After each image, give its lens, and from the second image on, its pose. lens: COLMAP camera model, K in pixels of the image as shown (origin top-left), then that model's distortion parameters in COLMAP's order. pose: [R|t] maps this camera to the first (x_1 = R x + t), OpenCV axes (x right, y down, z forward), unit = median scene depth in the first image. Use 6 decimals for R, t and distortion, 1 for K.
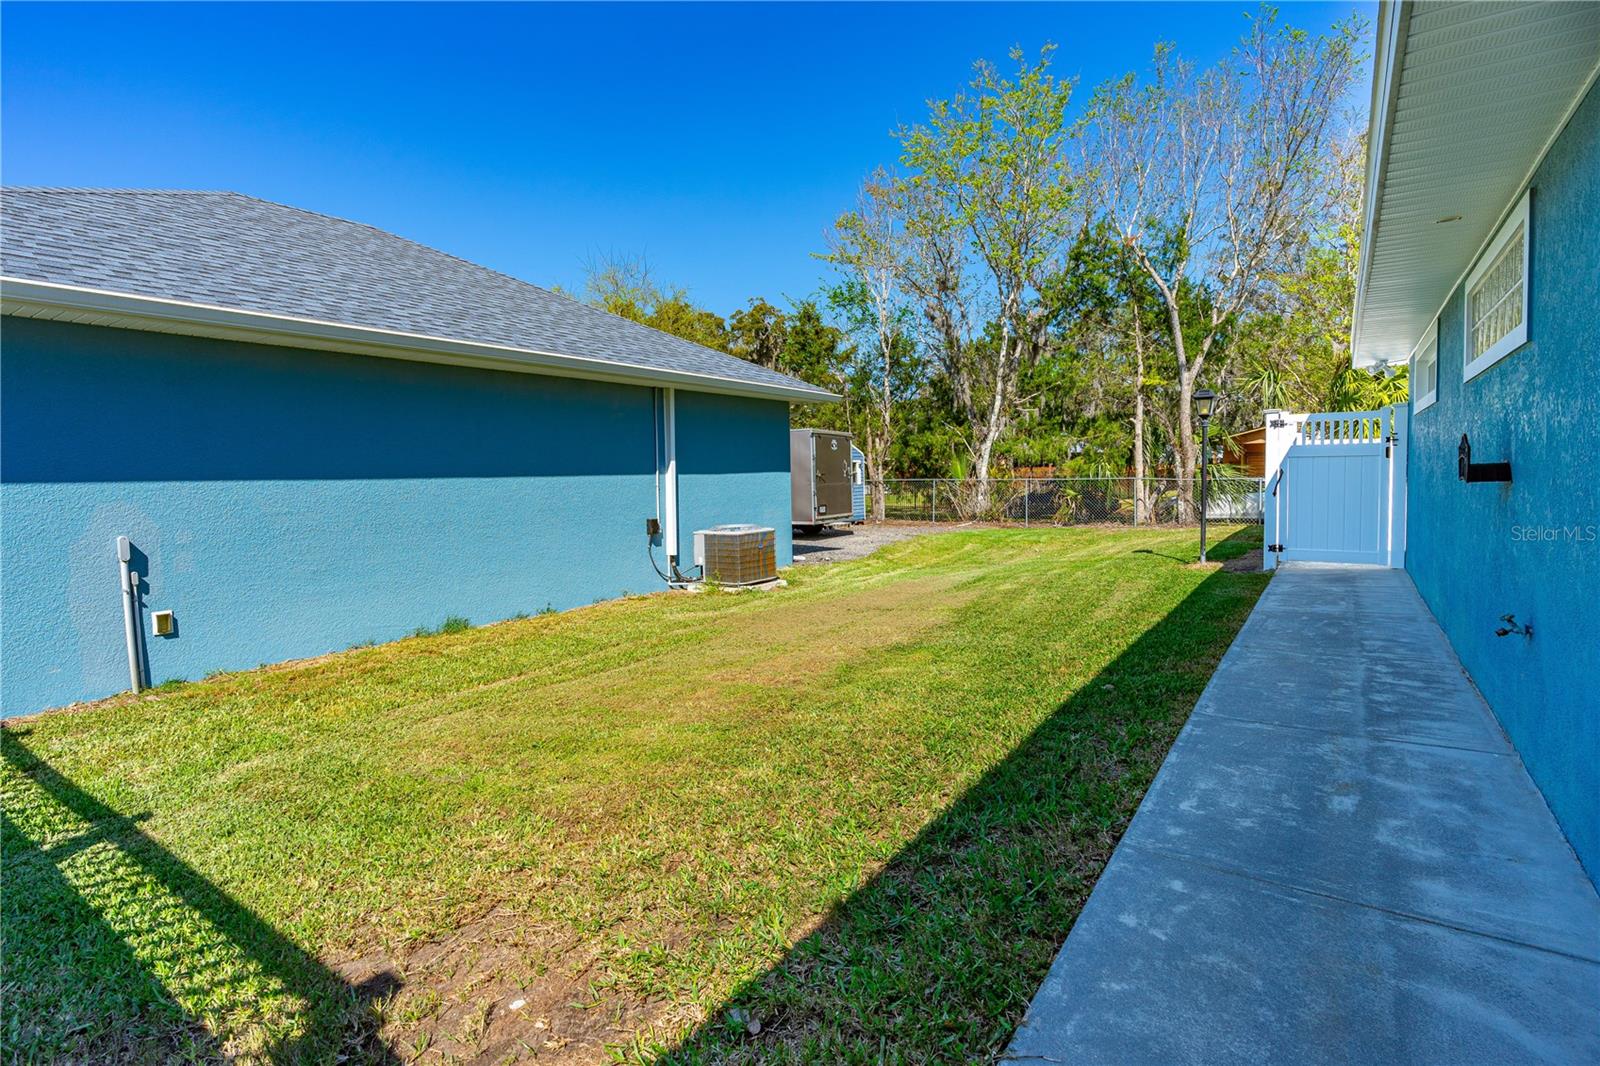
lens RADIAL K [[805.5, 0, 805.3], [0, 805.5, 524.3], [0, 0, 1]] dist [-0.000993, -0.000040]
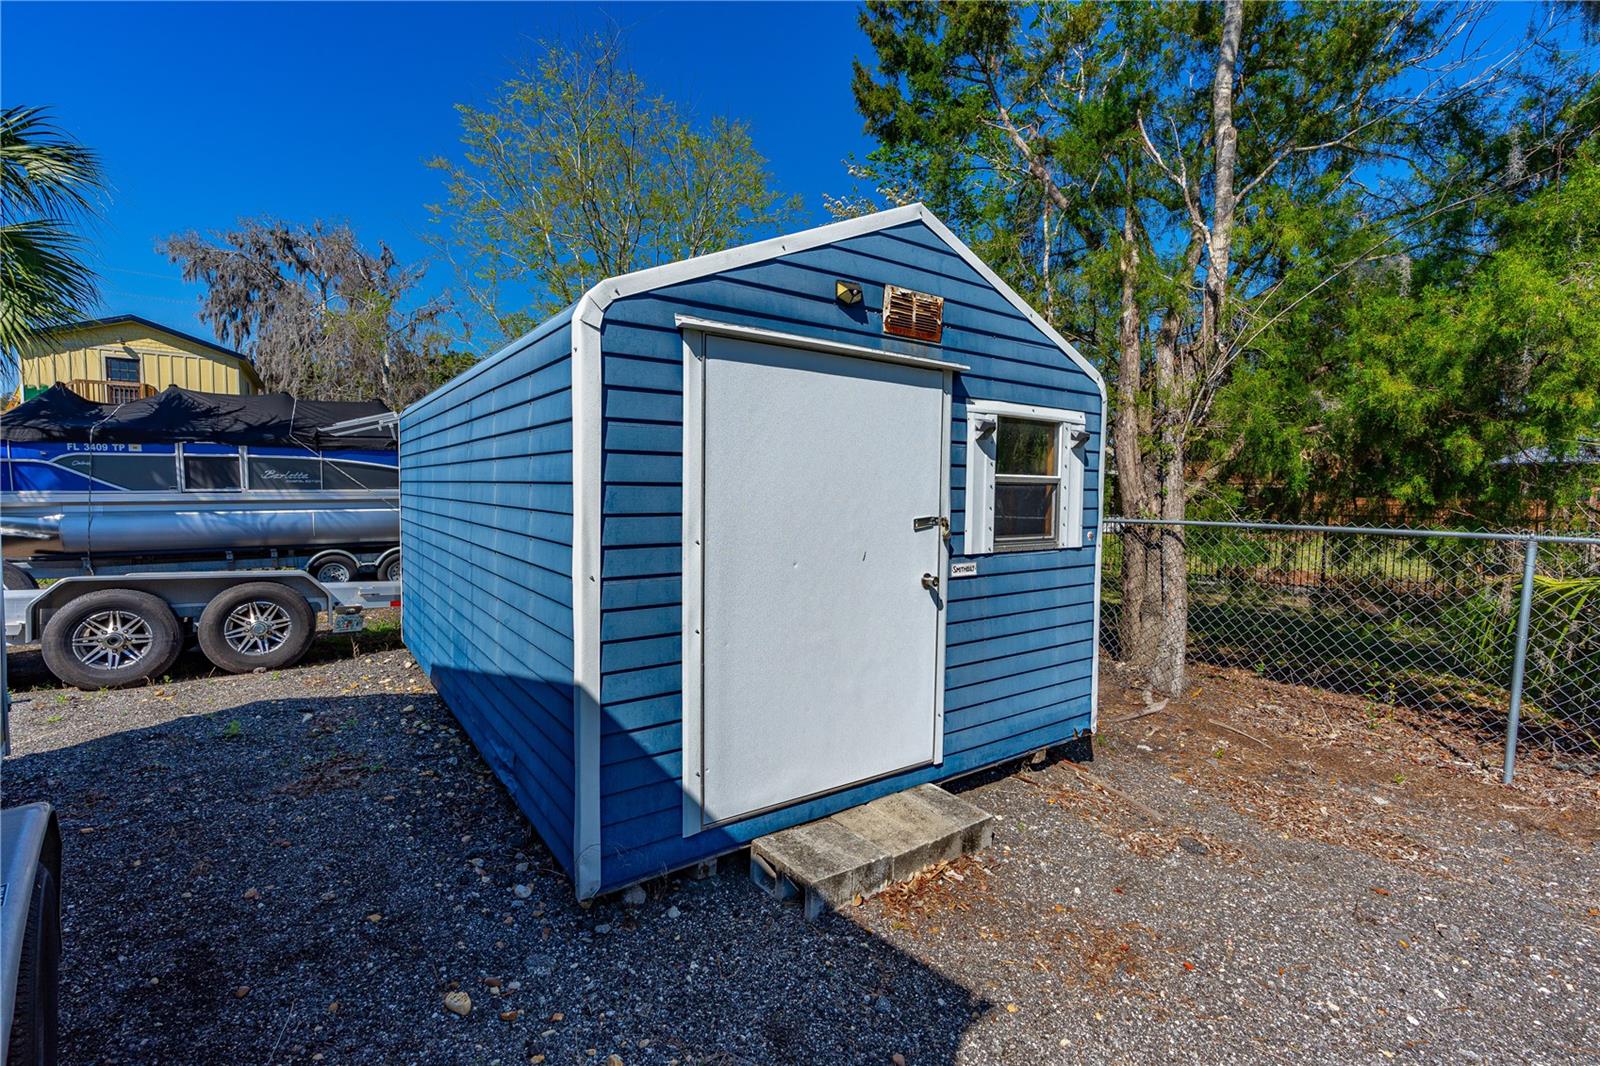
lens RADIAL K [[755.0, 0, 824.7], [0, 755.0, 540.2], [0, 0, 1]] dist [0.001264, 0.000007]
pose [[0.954324, 0.051111, -0.294369, 0.065530], [-0.051931, 0.998638, 0.005034, -0.048567], [0.294225, 0.010483, 0.955679, 0.806565]]
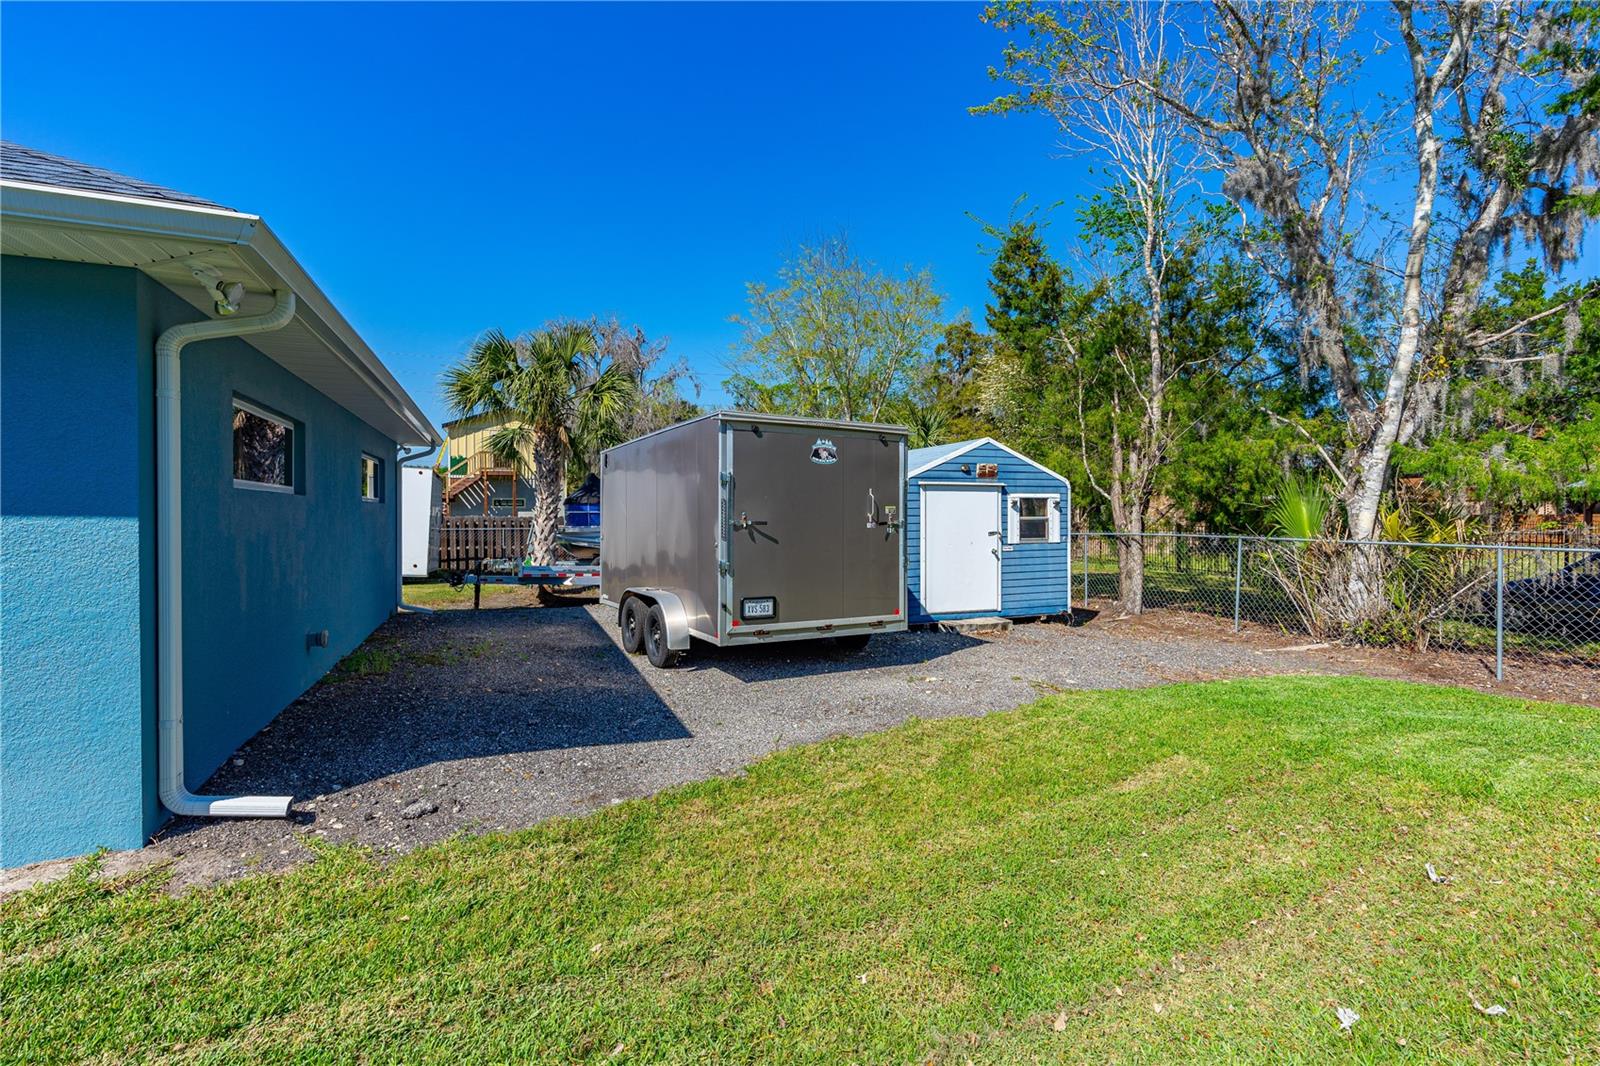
lens RADIAL K [[739.8, 0, 800.0], [0, 739.8, 533.0], [0, 0, 1]] dist [-0.000974, -0.000003]
pose [[0.839354, 0.028116, -0.542857, 0.180725], [-0.048912, 0.998517, -0.023911, -0.036569], [0.541379, 0.046622, 0.839485, 0.523790]]
